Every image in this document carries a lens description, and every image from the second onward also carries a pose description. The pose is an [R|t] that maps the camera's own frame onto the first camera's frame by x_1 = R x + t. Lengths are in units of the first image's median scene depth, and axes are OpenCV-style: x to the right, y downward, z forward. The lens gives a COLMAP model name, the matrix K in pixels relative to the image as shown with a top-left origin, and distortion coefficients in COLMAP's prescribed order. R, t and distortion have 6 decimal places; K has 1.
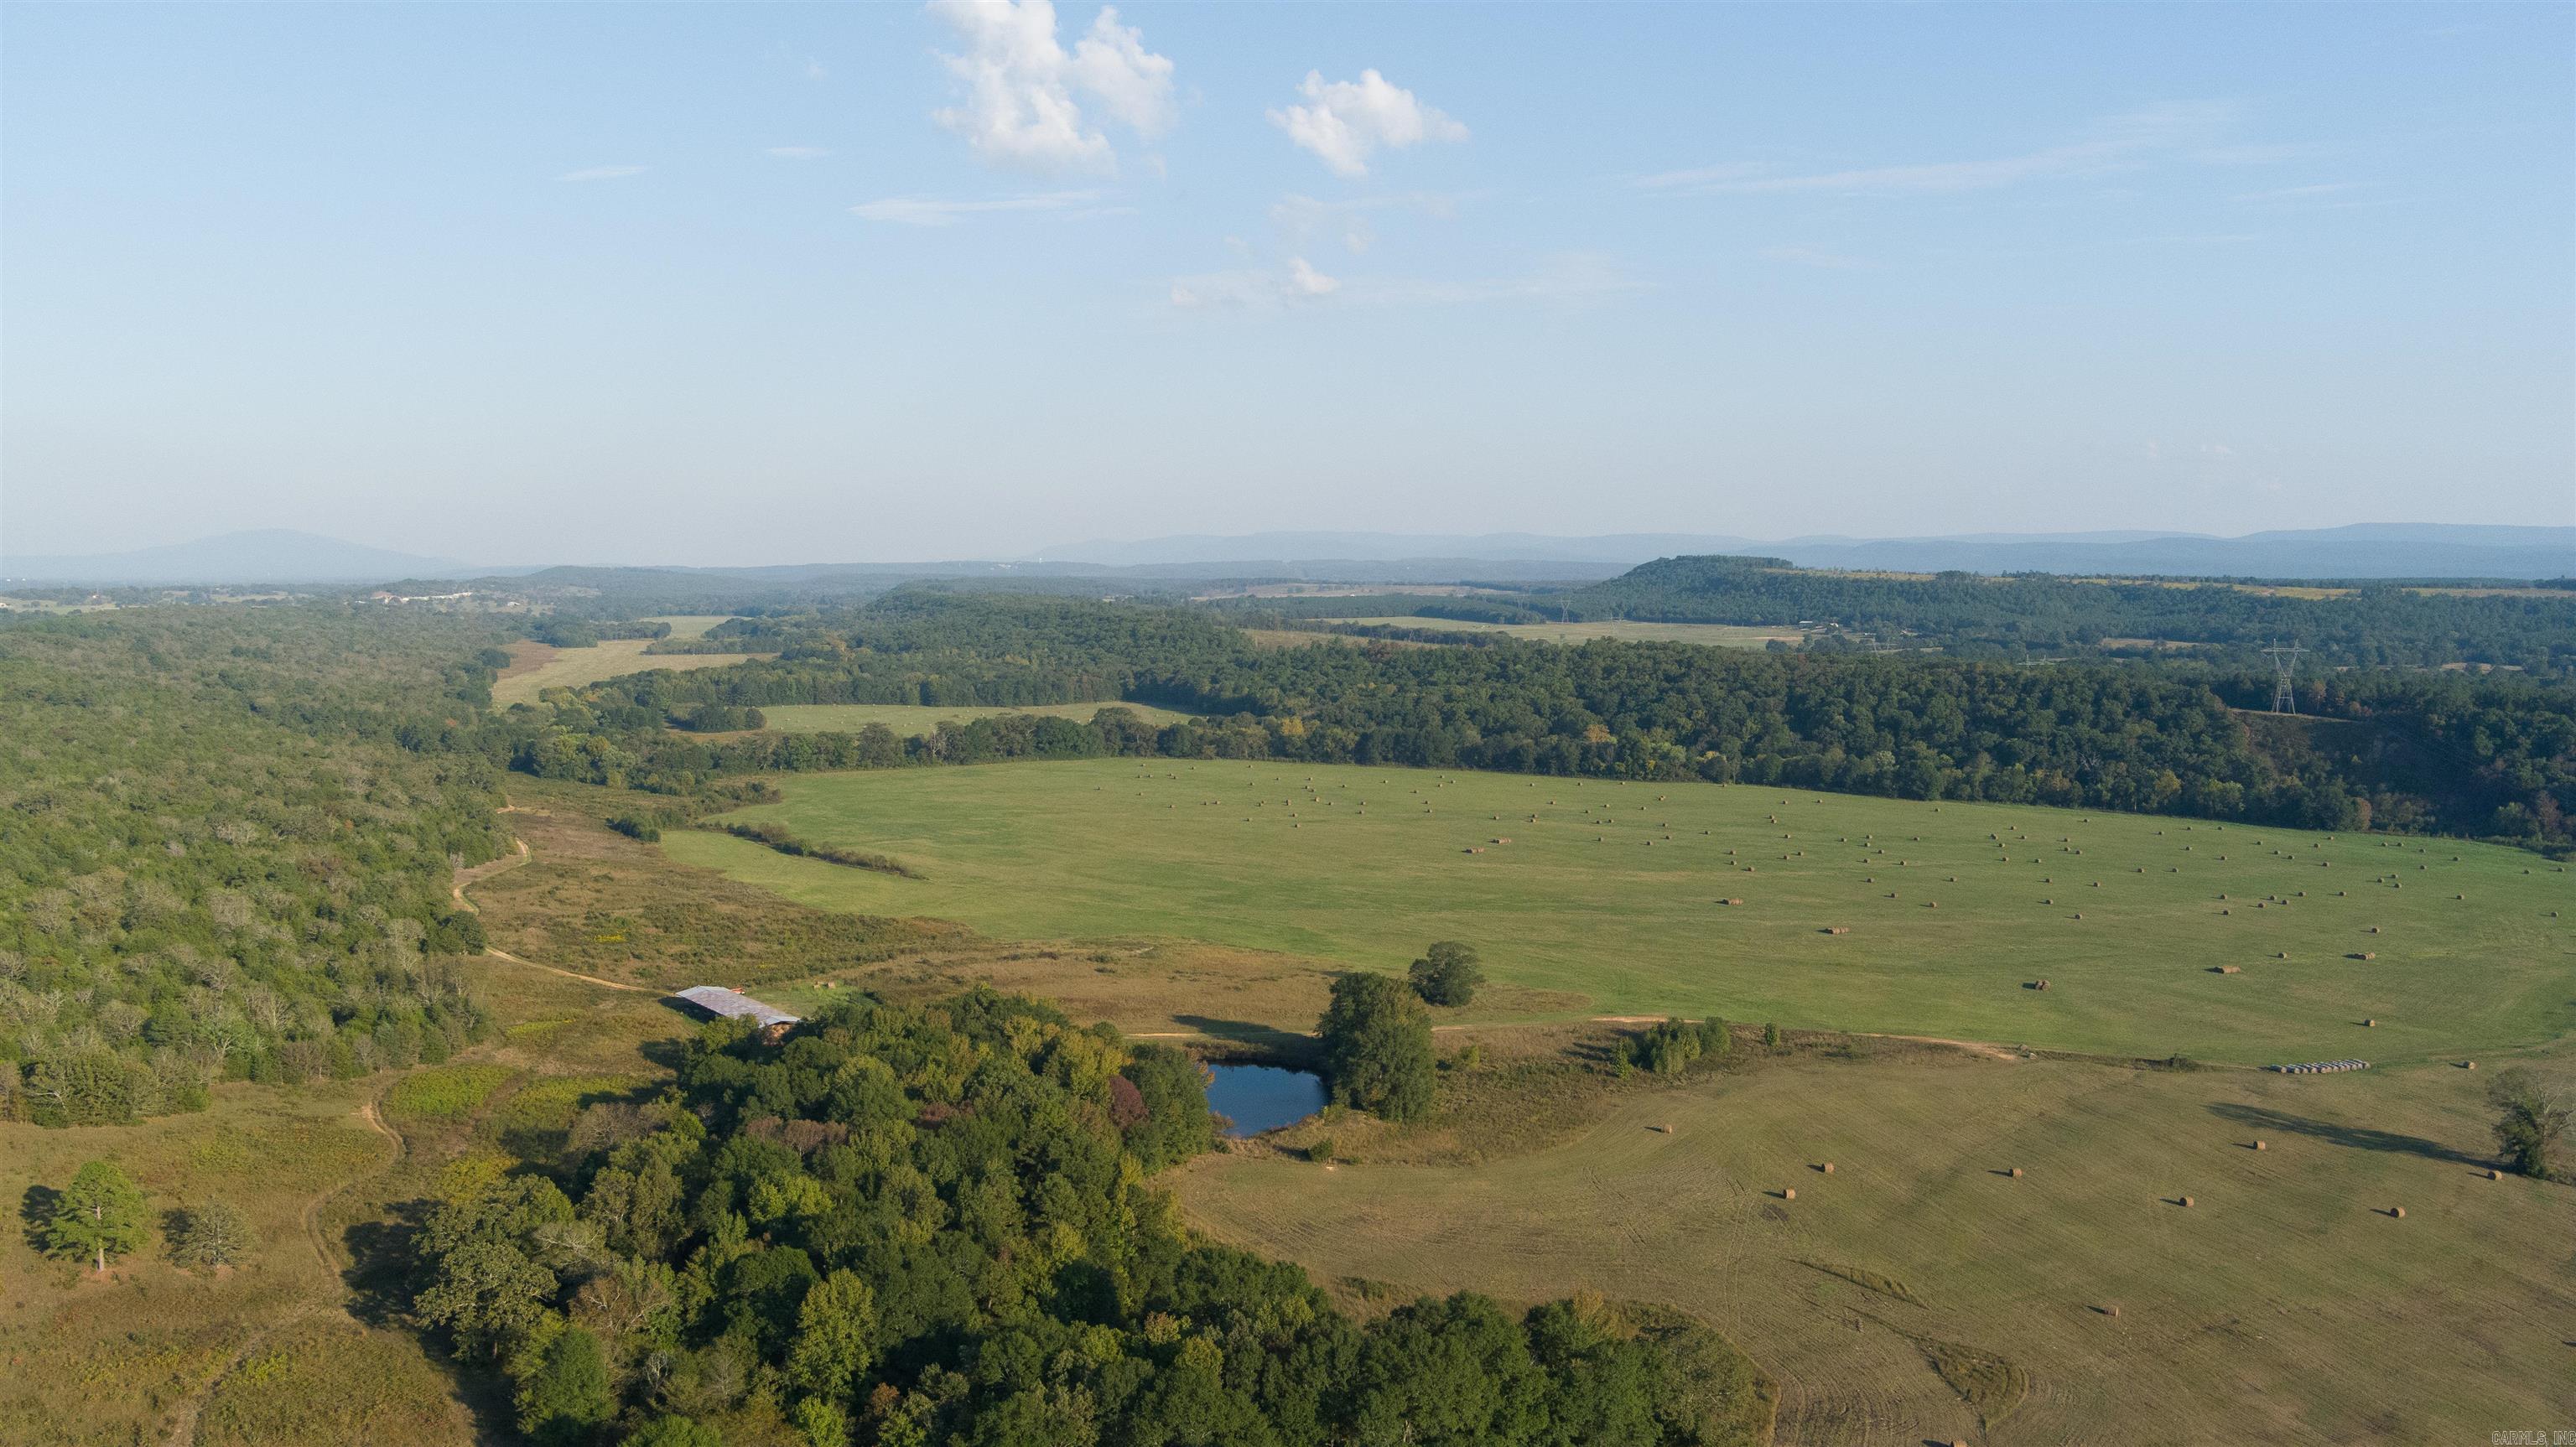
lens RADIAL K [[2083.7, 0, 1291.4], [0, 2083.7, 768.9], [0, 0, 1]] dist [-0.043730, 0.003356]
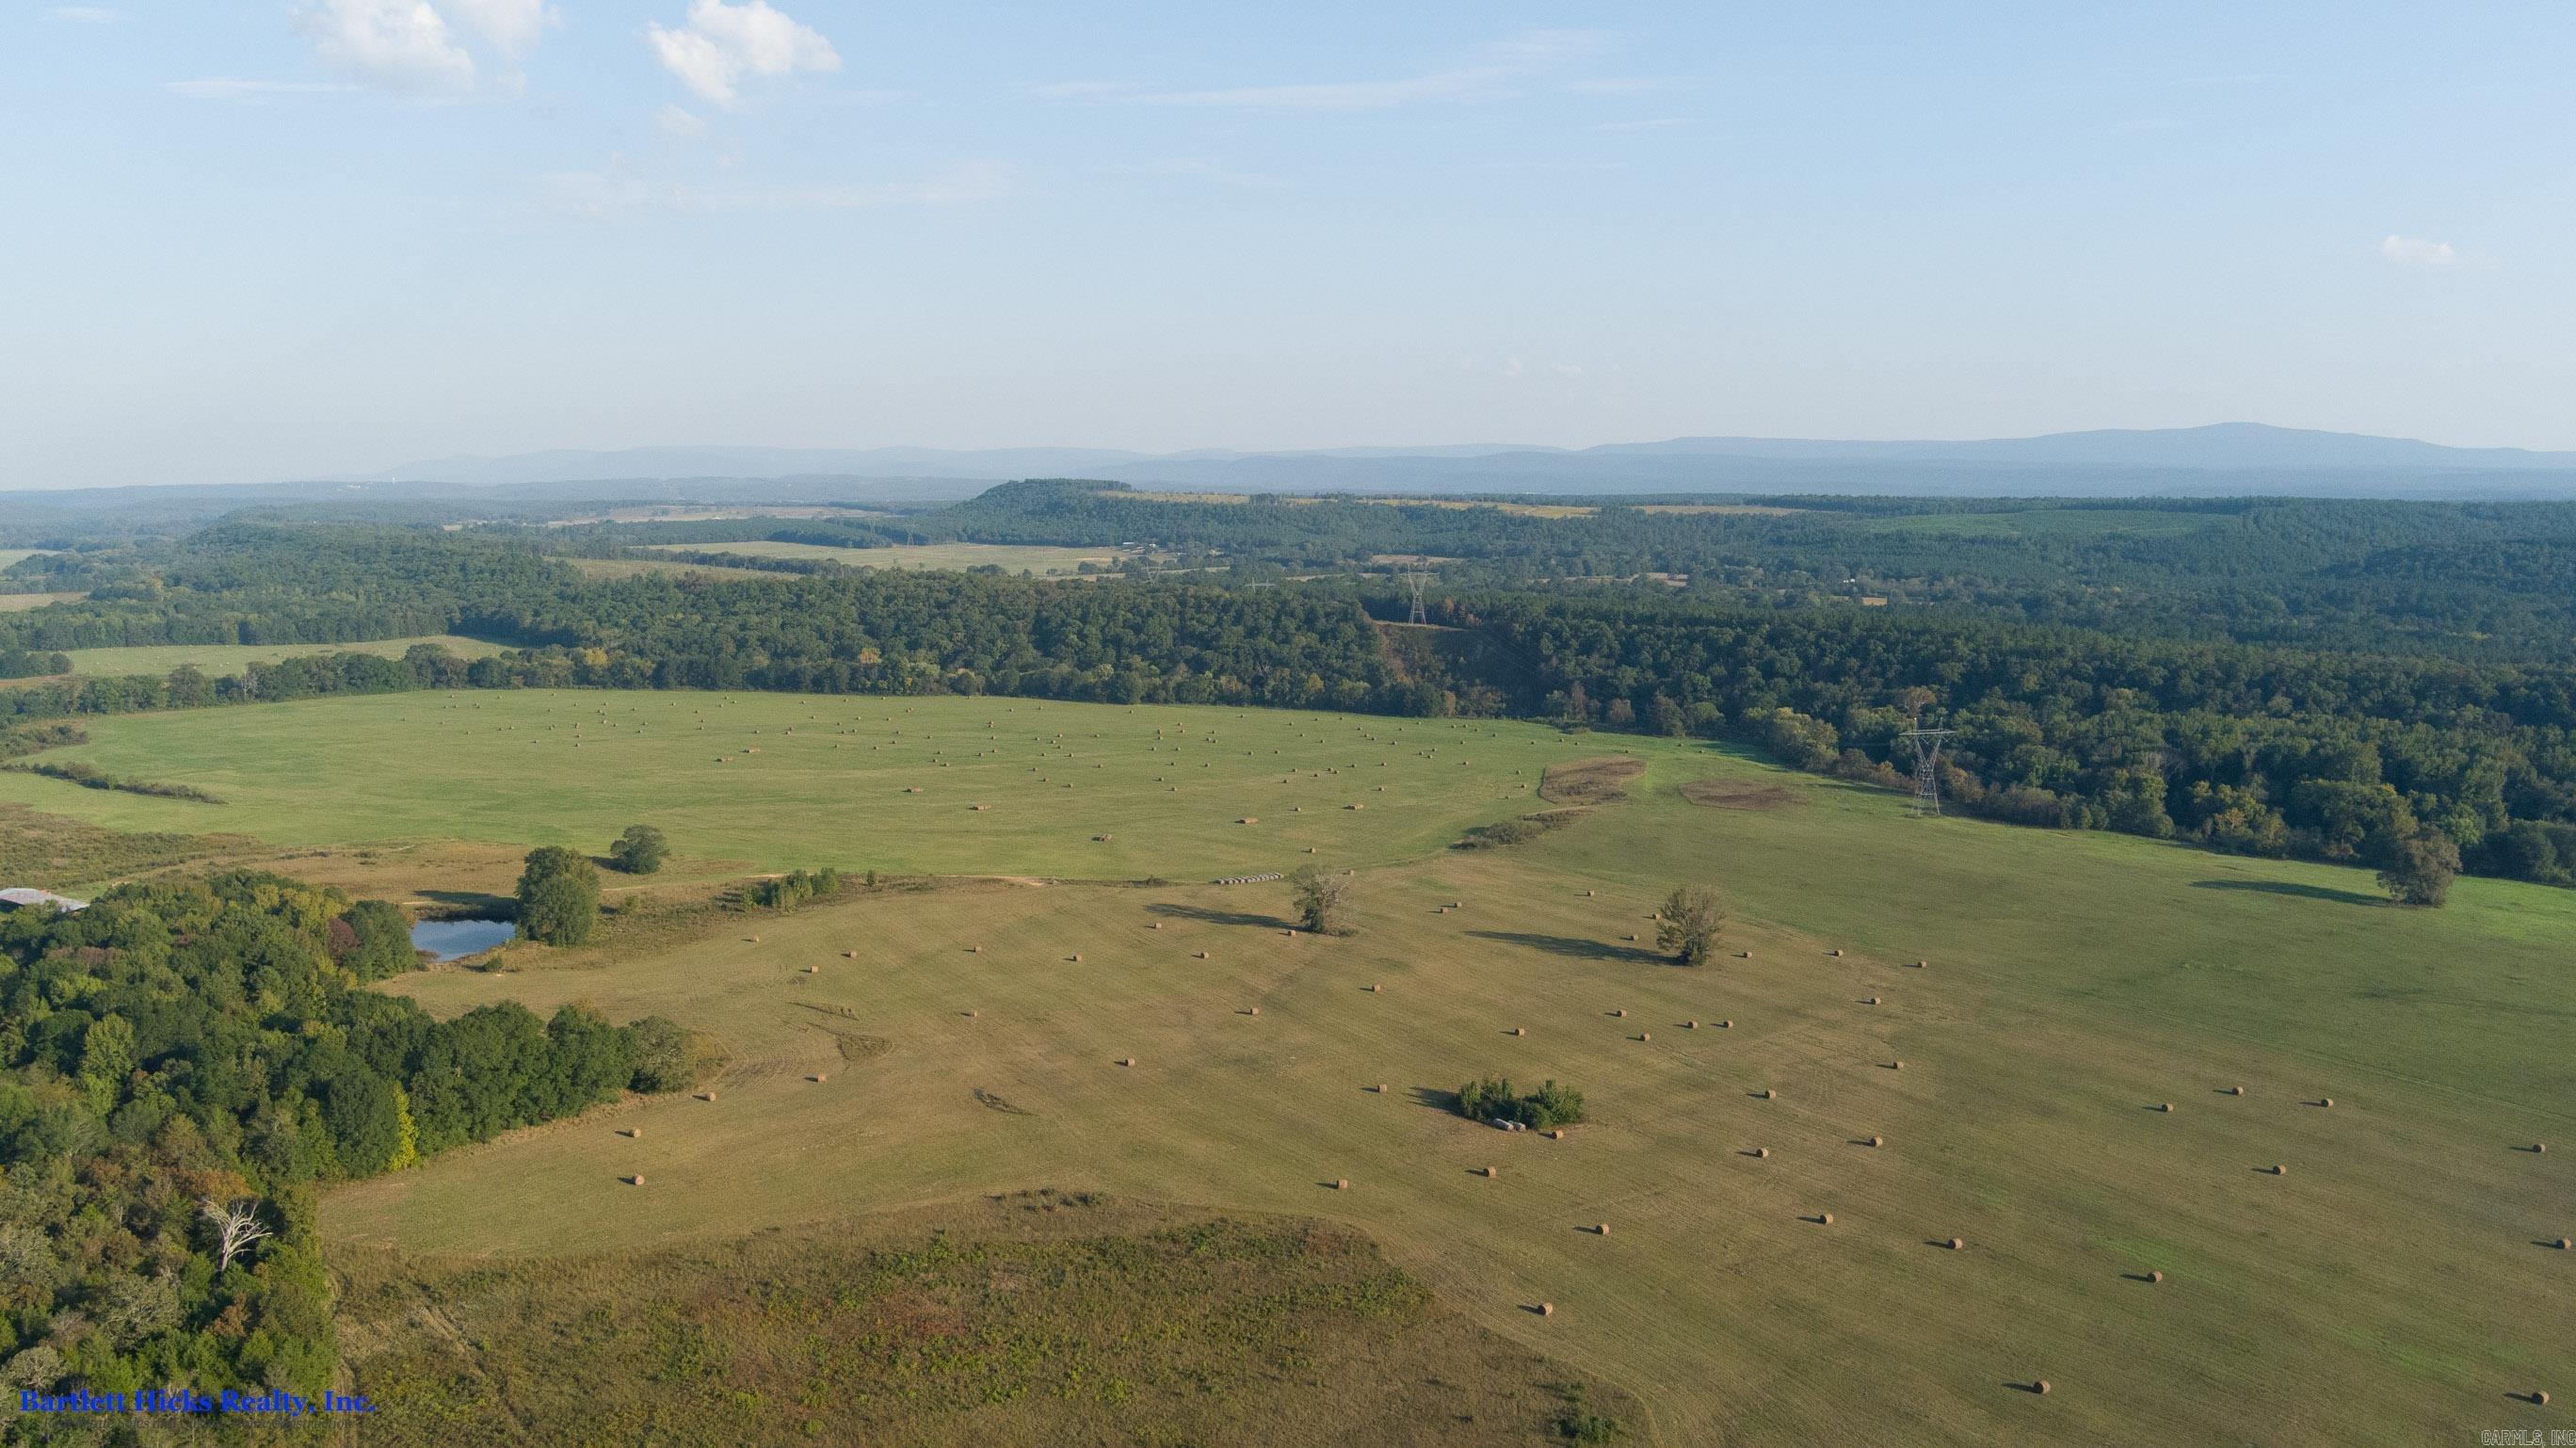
lens RADIAL K [[2083.9, 0, 1291.4], [0, 2083.9, 769.4], [0, 0, 1]] dist [-0.043730, 0.003356]
pose [[0.959753, -0.042688, 0.277581, 0.050994], [0.031071, 0.998453, 0.046117, 0.000015], [-0.279120, -0.035636, 0.959595, -0.175318]]
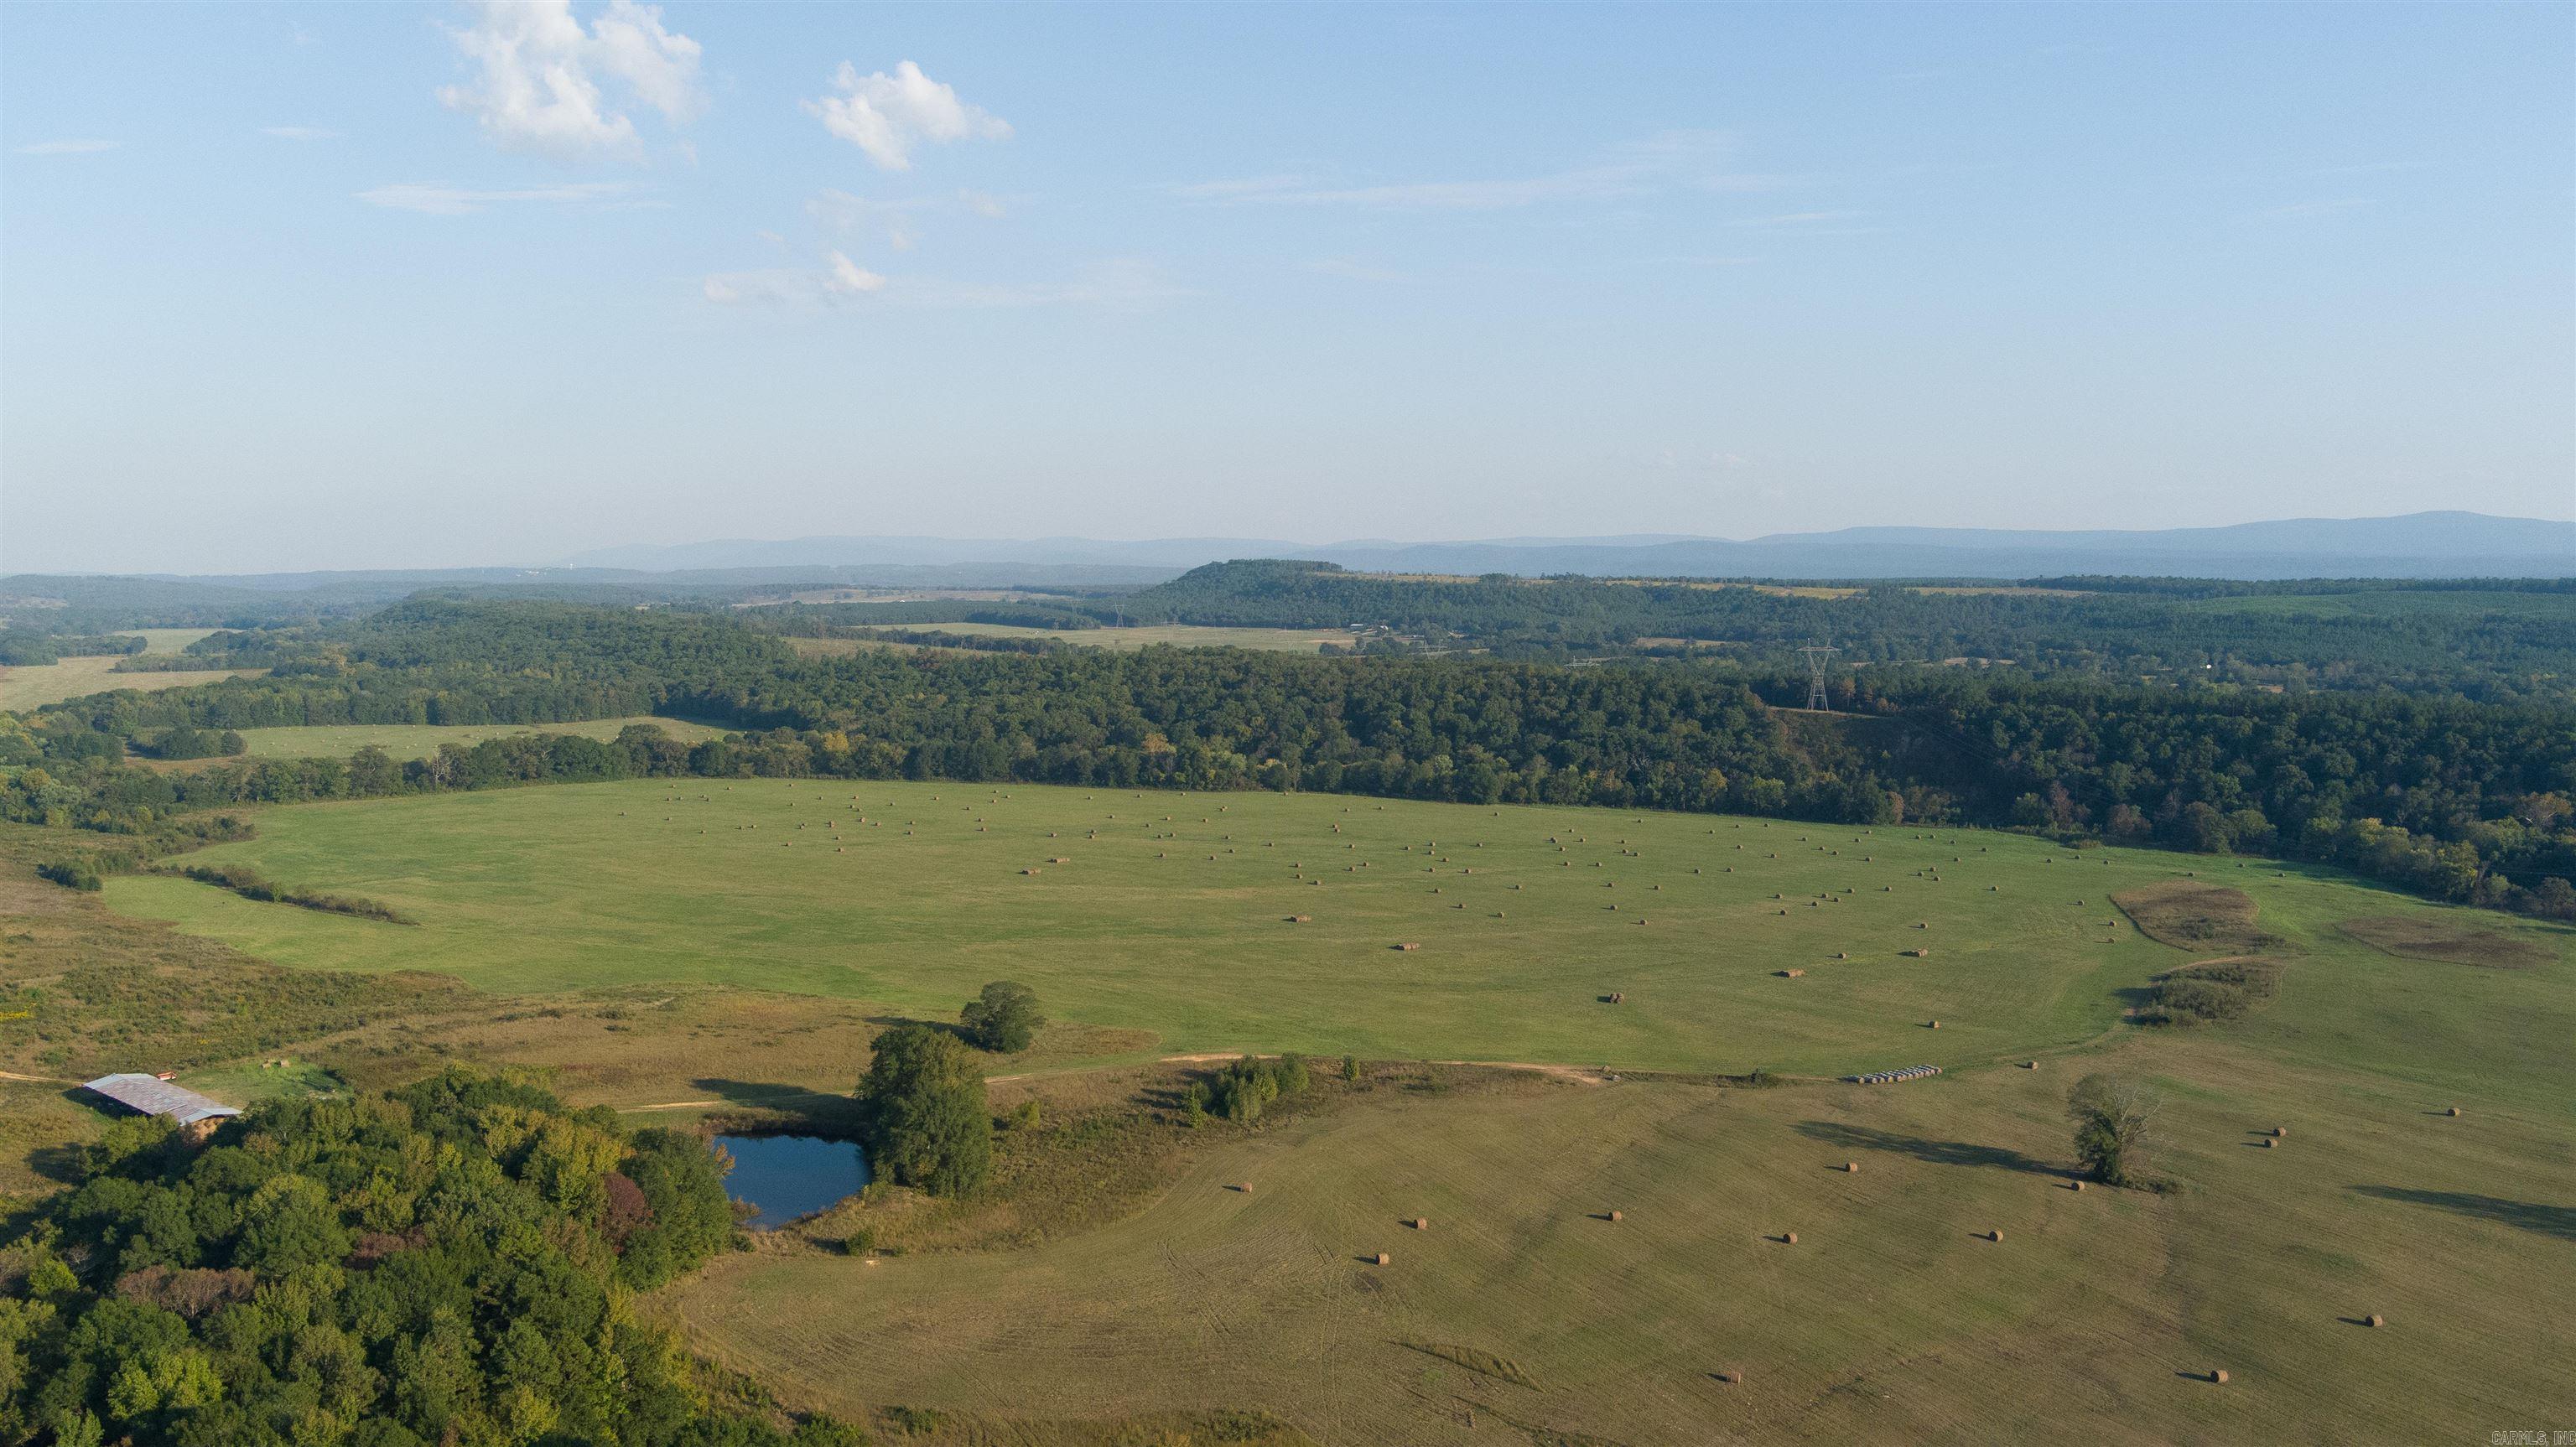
lens RADIAL K [[2083.7, 0, 1291.4], [0, 2083.7, 768.9], [0, 0, 1]] dist [-0.043730, 0.003356]
pose [[0.977416, -0.022366, 0.210139, 0.004219], [0.022783, 0.999740, 0.000434, -0.003909], [-0.210094, 0.004363, 0.977671, 0.036185]]
